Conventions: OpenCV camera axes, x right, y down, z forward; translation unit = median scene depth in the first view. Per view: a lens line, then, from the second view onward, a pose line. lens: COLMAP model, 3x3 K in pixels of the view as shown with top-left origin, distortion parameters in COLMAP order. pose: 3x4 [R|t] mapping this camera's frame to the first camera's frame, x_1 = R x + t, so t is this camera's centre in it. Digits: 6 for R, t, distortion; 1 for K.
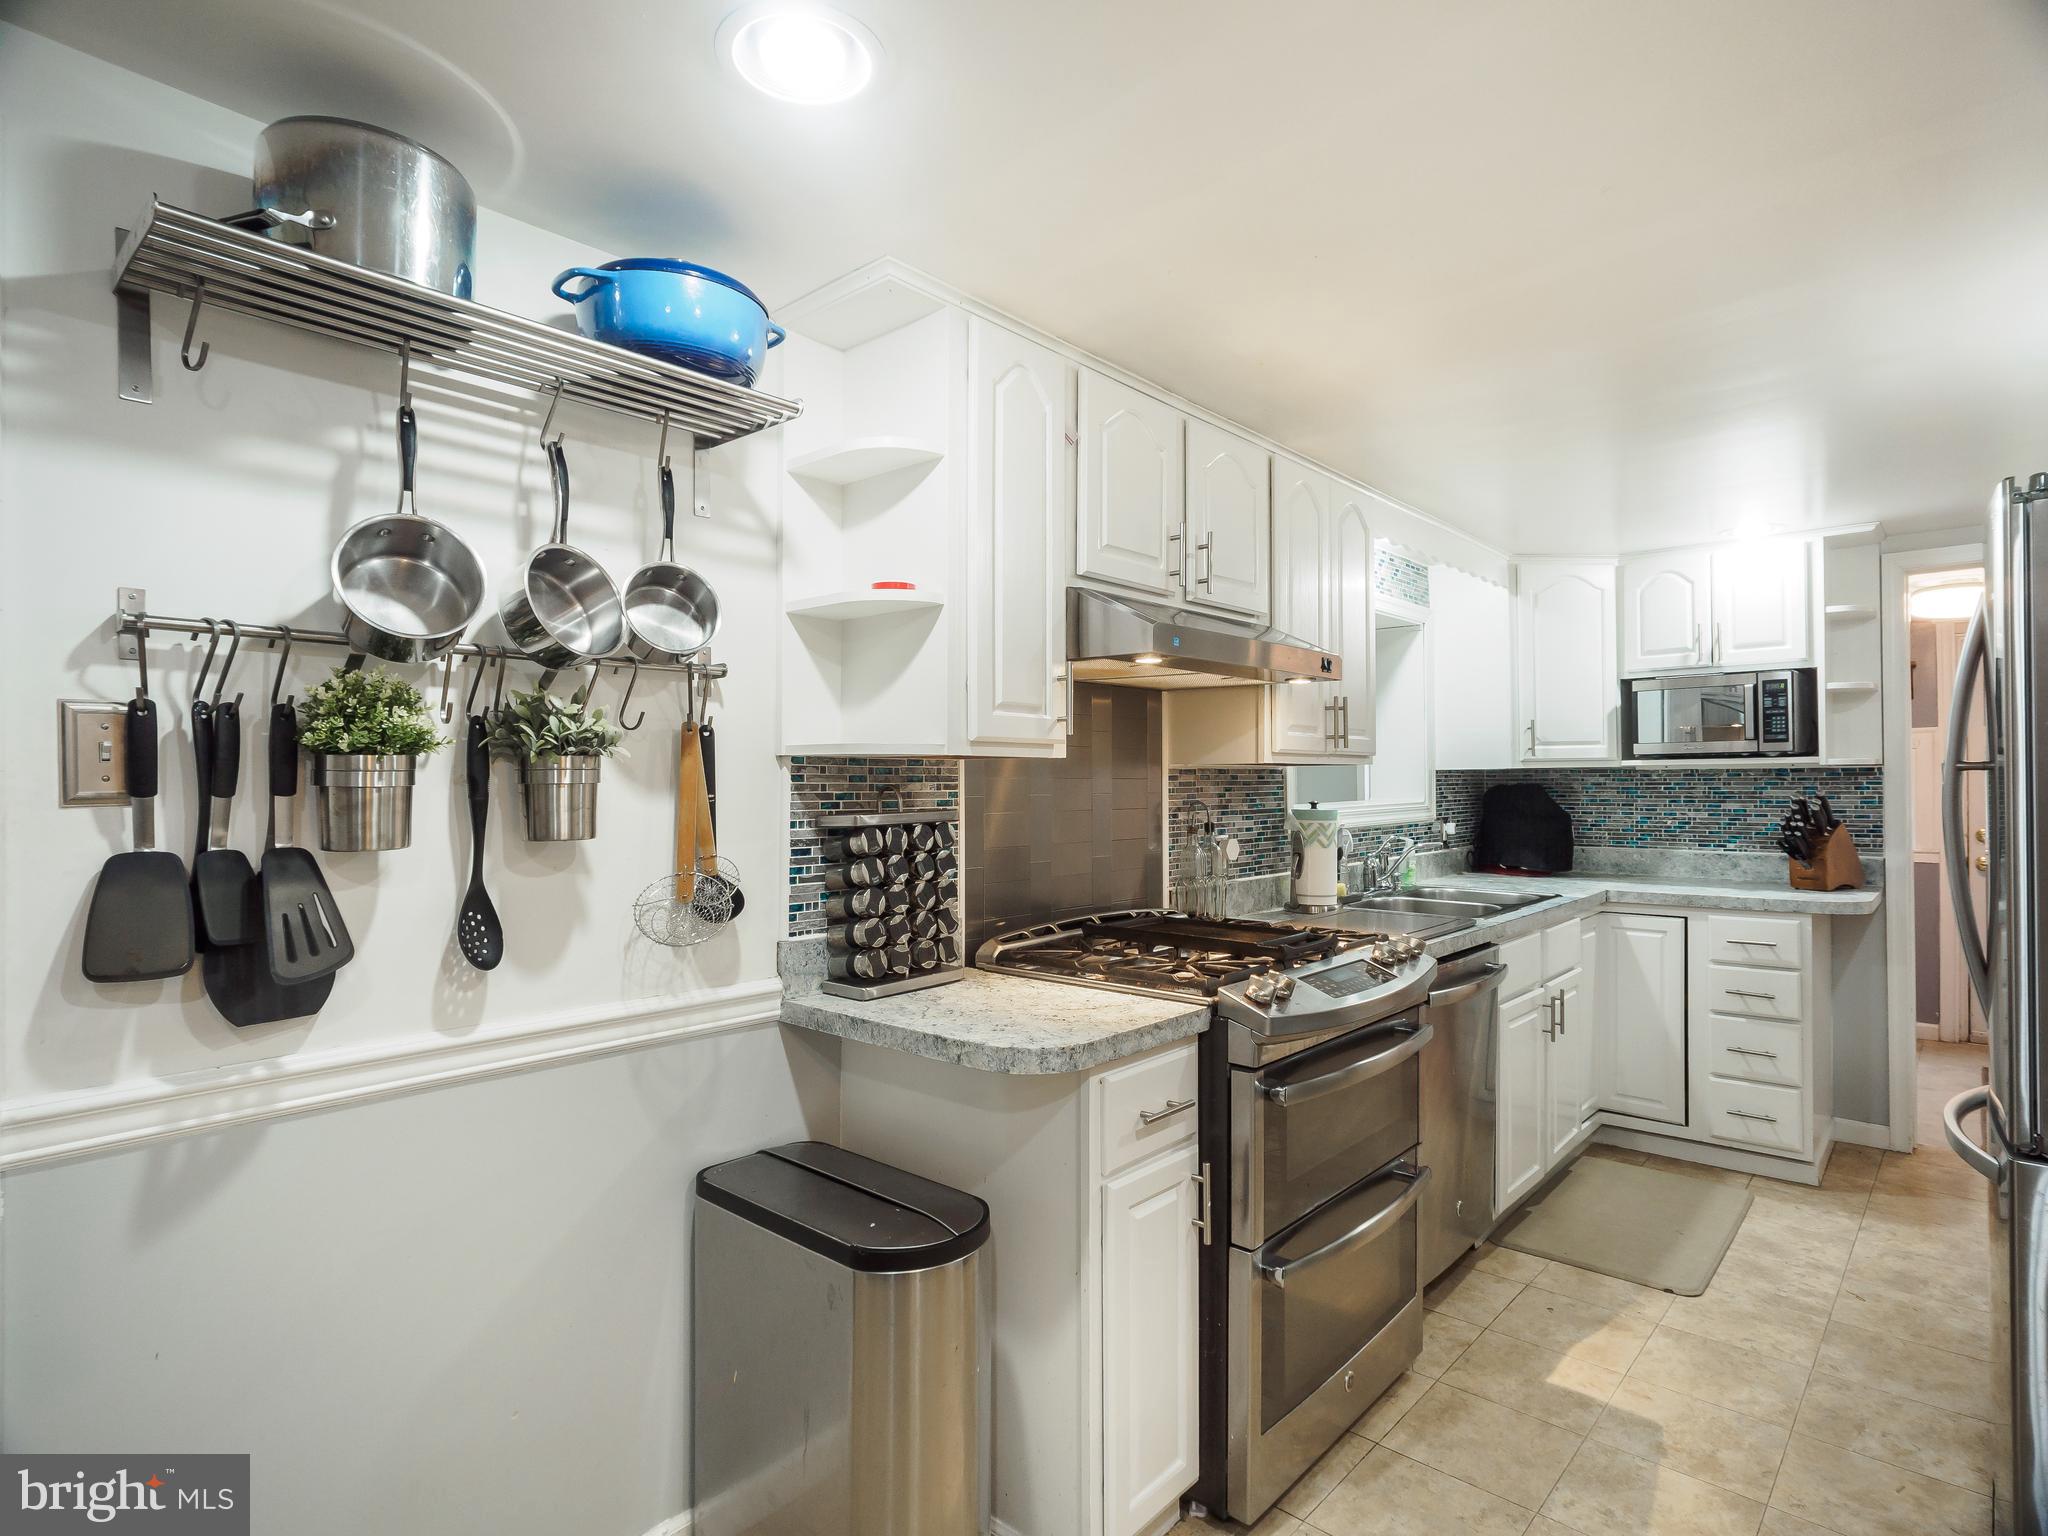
lens RADIAL K [[1085.2, 0, 1024.5], [0, 1085.2, 764.1], [0, 0, 1]] dist [-0.005914, 0.002714]
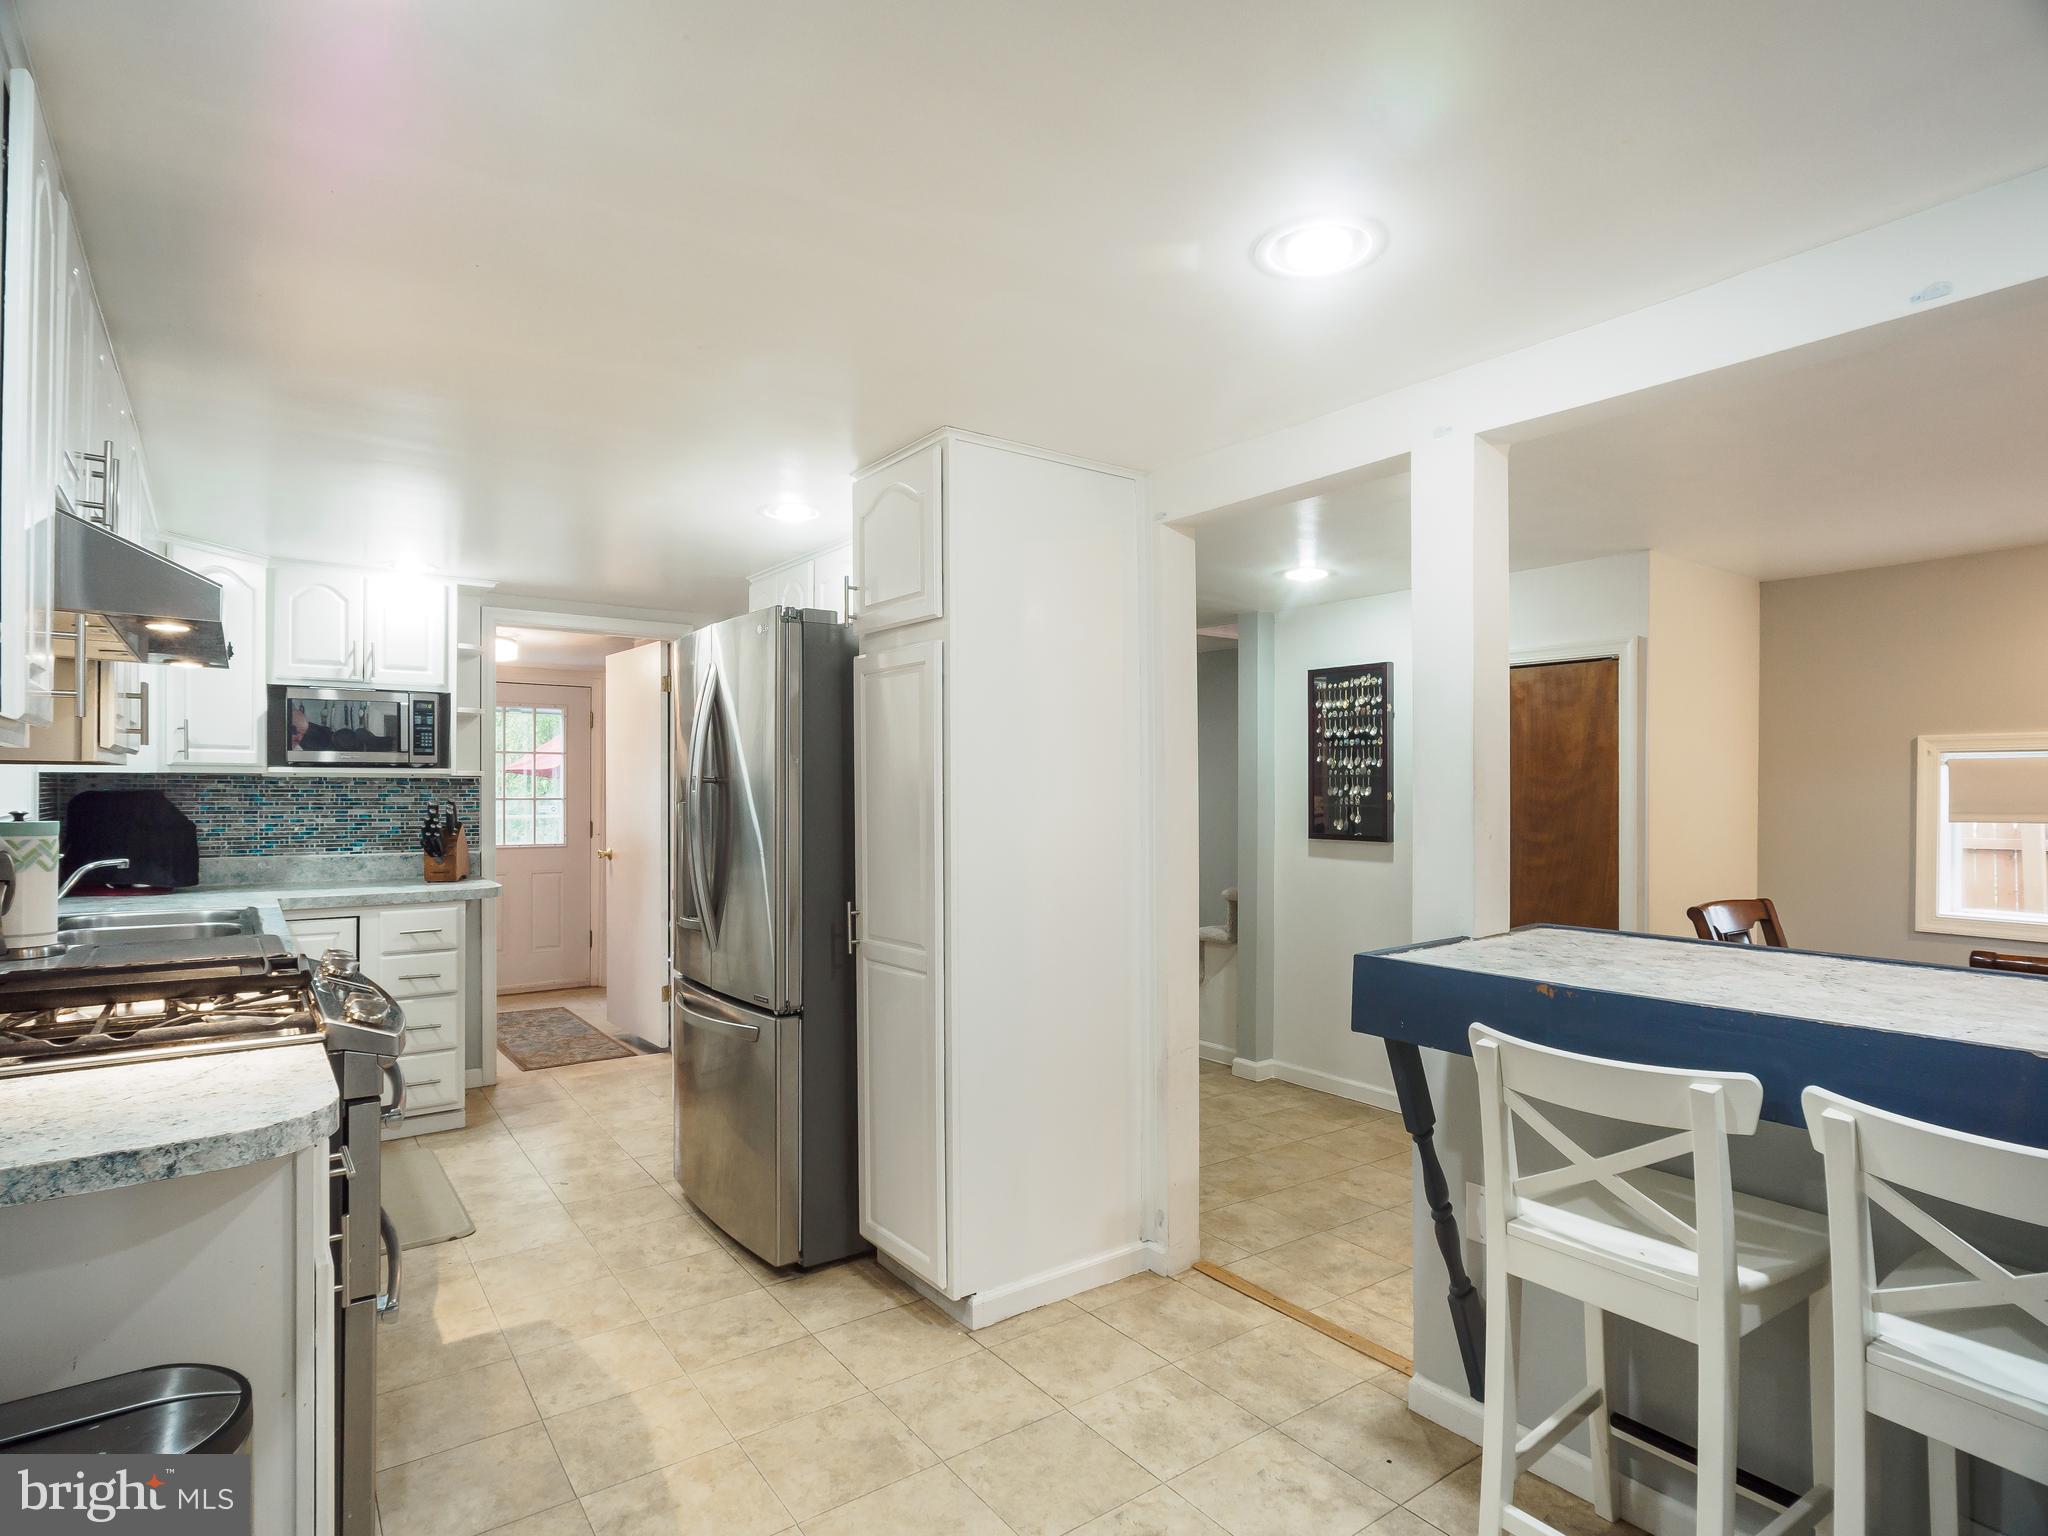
lens RADIAL K [[1085.2, 0, 1032.6], [0, 1085.2, 777.5], [0, 0, 1]] dist [-0.005914, 0.002714]
pose [[0.189473, 0.017290, 0.981734, -0.308253], [-0.020409, 0.999698, -0.013667, 0.006139], [-0.981674, -0.017447, 0.189768, 0.149889]]
